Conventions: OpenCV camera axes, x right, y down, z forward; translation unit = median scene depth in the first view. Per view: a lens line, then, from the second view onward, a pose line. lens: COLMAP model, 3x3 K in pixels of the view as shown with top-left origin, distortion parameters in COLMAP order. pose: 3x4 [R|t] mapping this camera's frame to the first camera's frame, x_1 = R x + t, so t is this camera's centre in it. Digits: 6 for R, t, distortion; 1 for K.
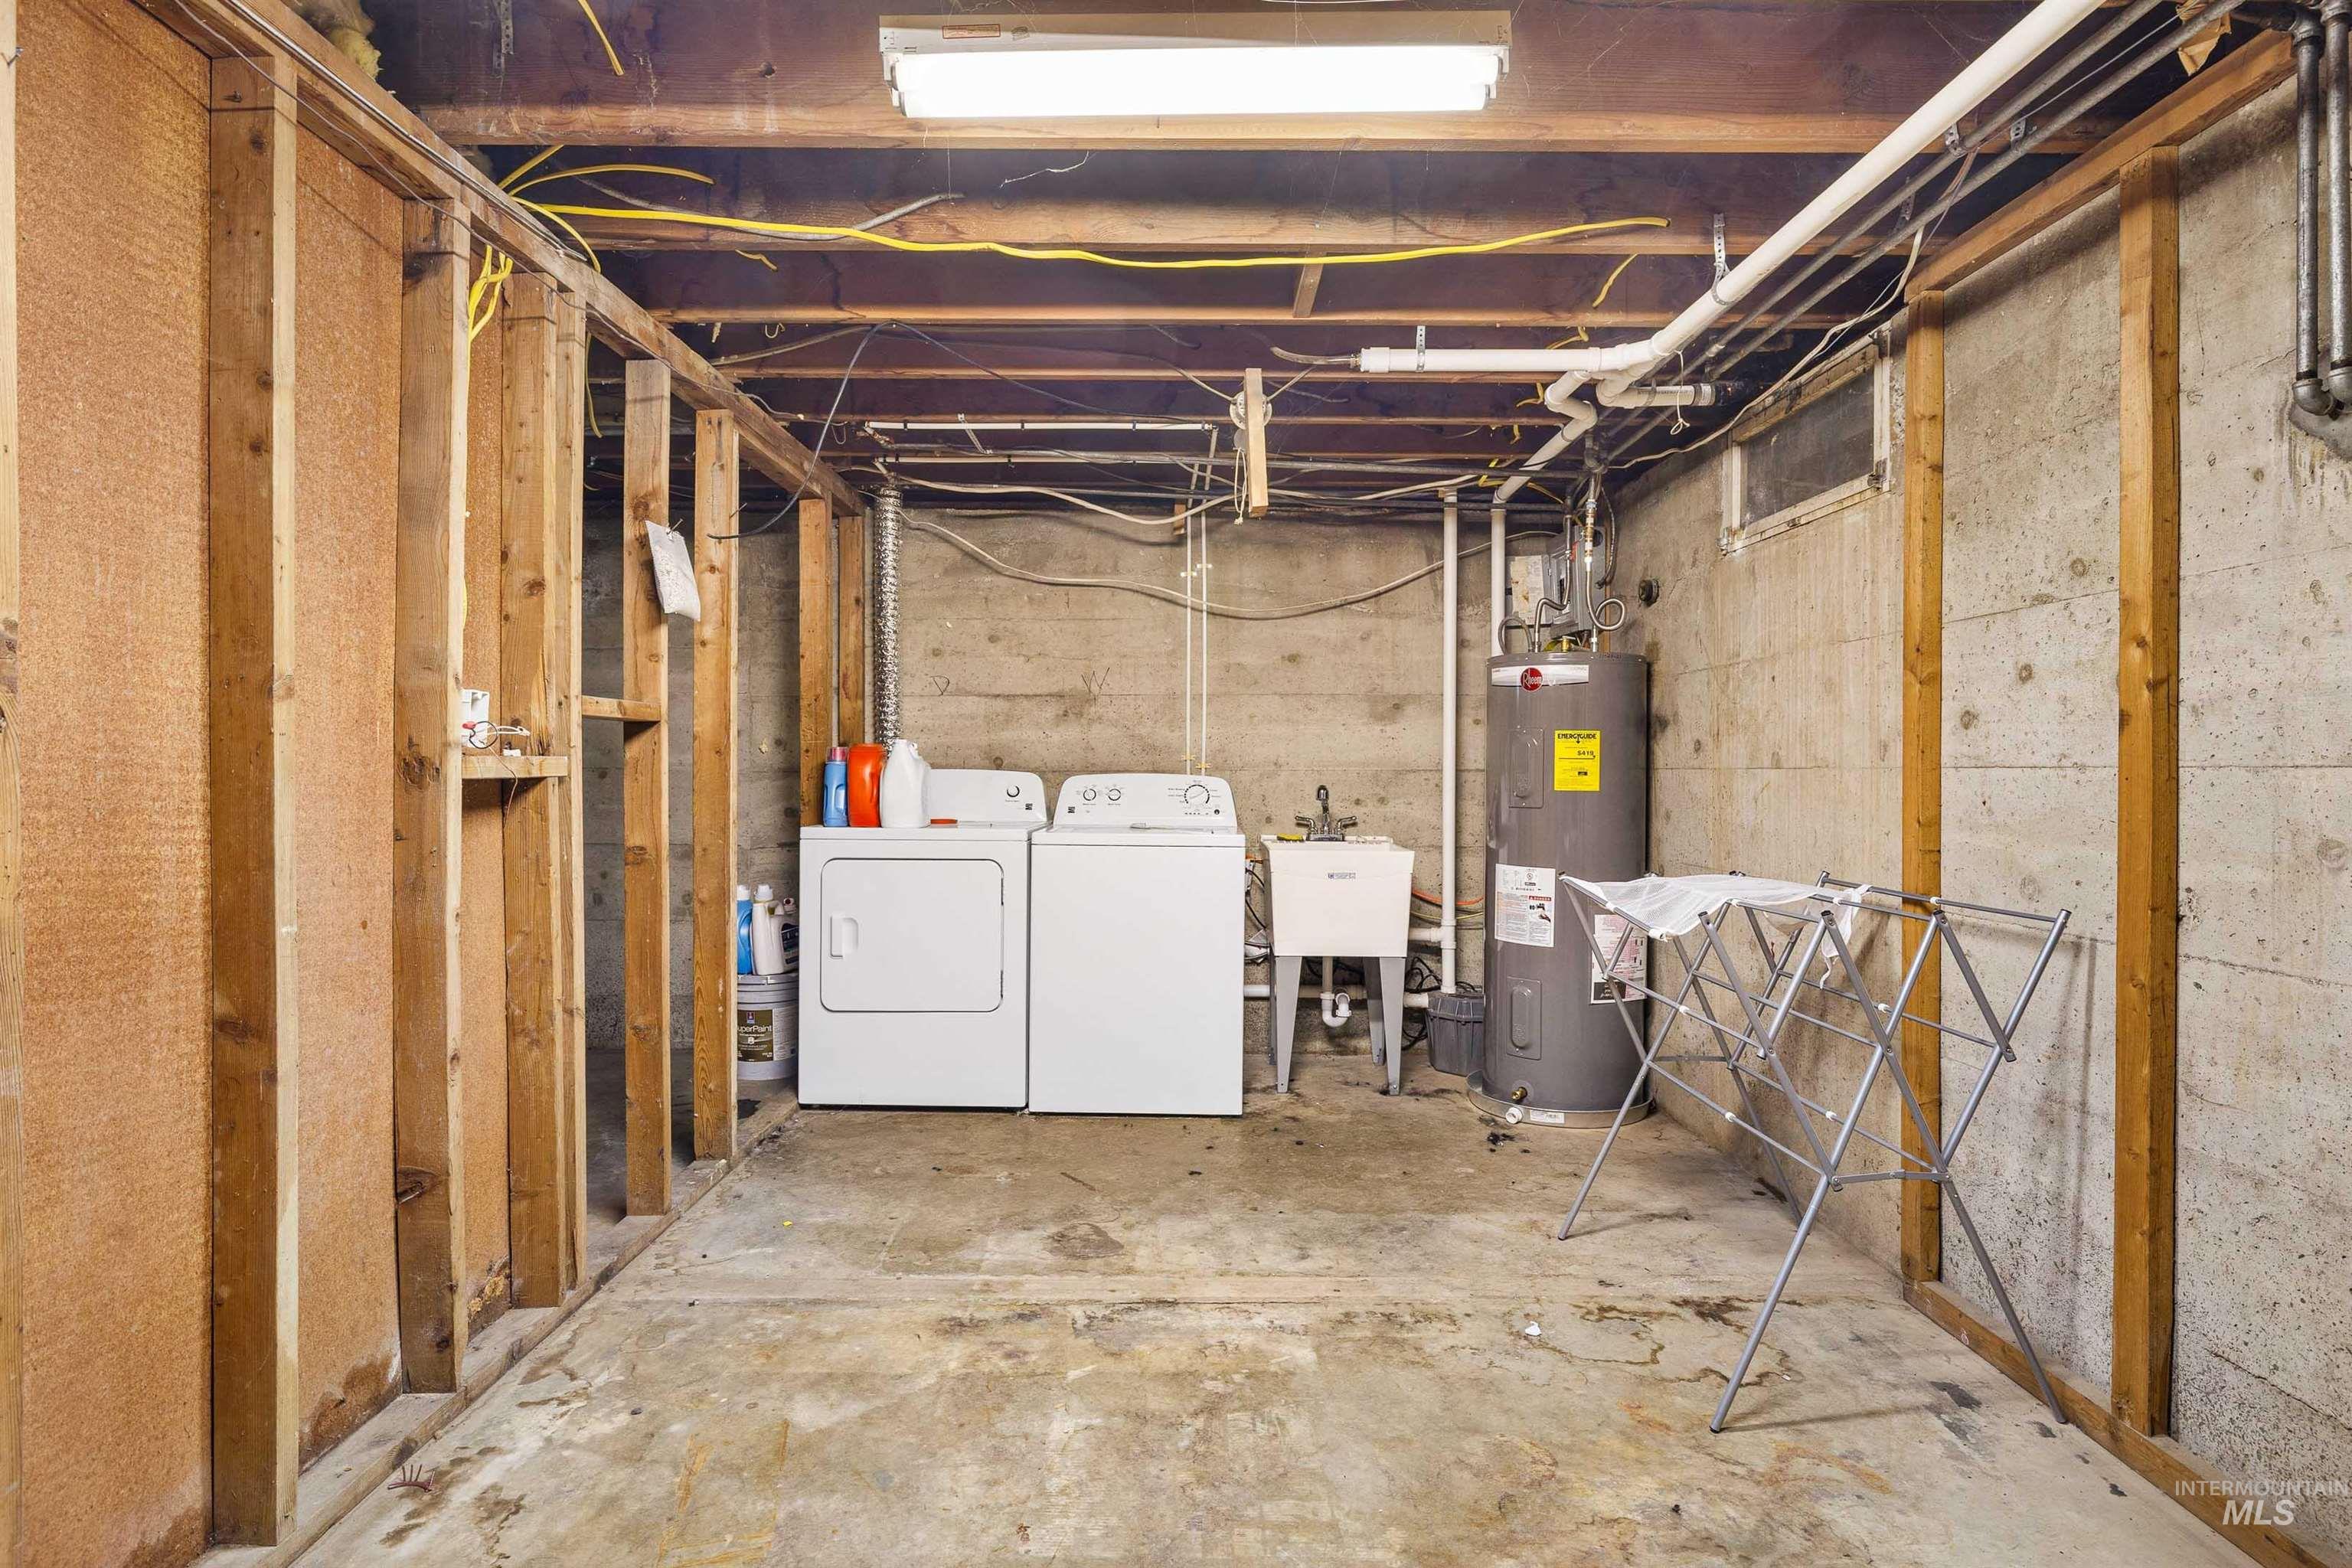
lens RADIAL K [[1200.7, 0, 1182.9], [0, 1200.7, 773.7], [0, 0, 1]] dist [-0.000963, 0.000166]
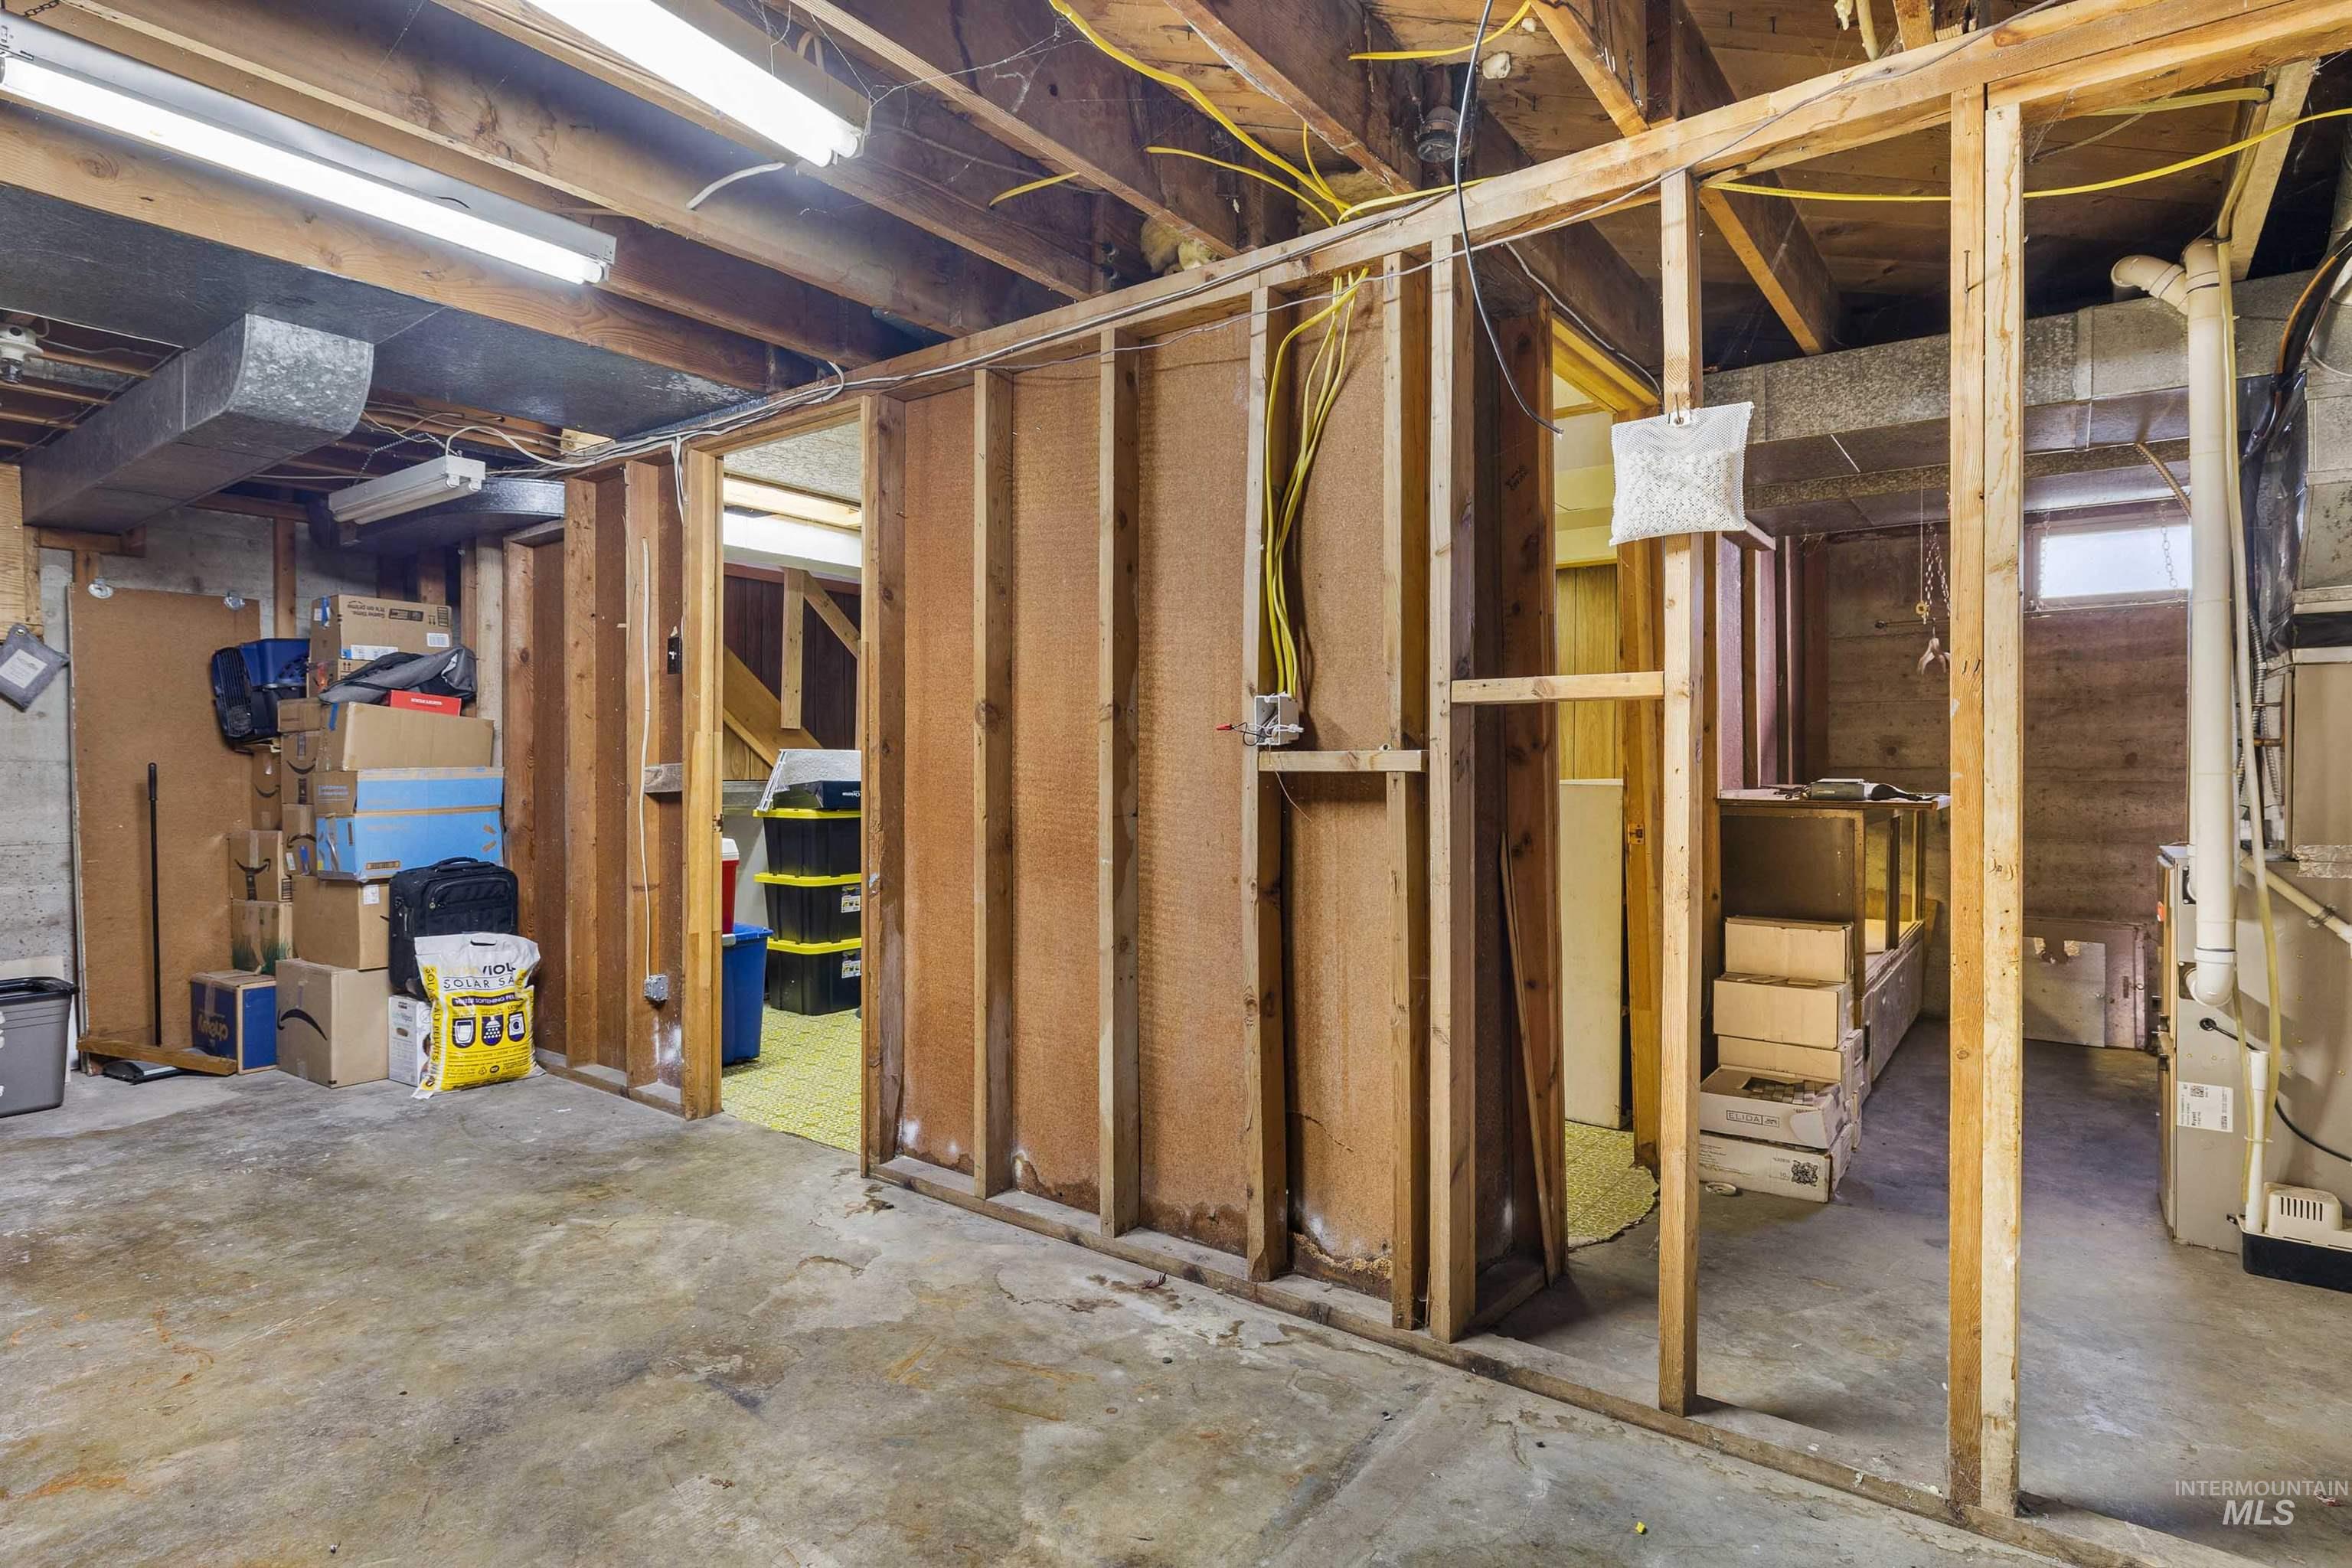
lens RADIAL K [[1200.7, 0, 1192.2], [0, 1200.7, 776.8], [0, 0, 1]] dist [-0.000963, 0.000166]
pose [[-0.591408, 0.003124, -0.806366, 0.403389], [-0.009366, 0.999898, 0.010742, -0.004620], [0.806318, 0.013906, -0.591319, 1.666408]]
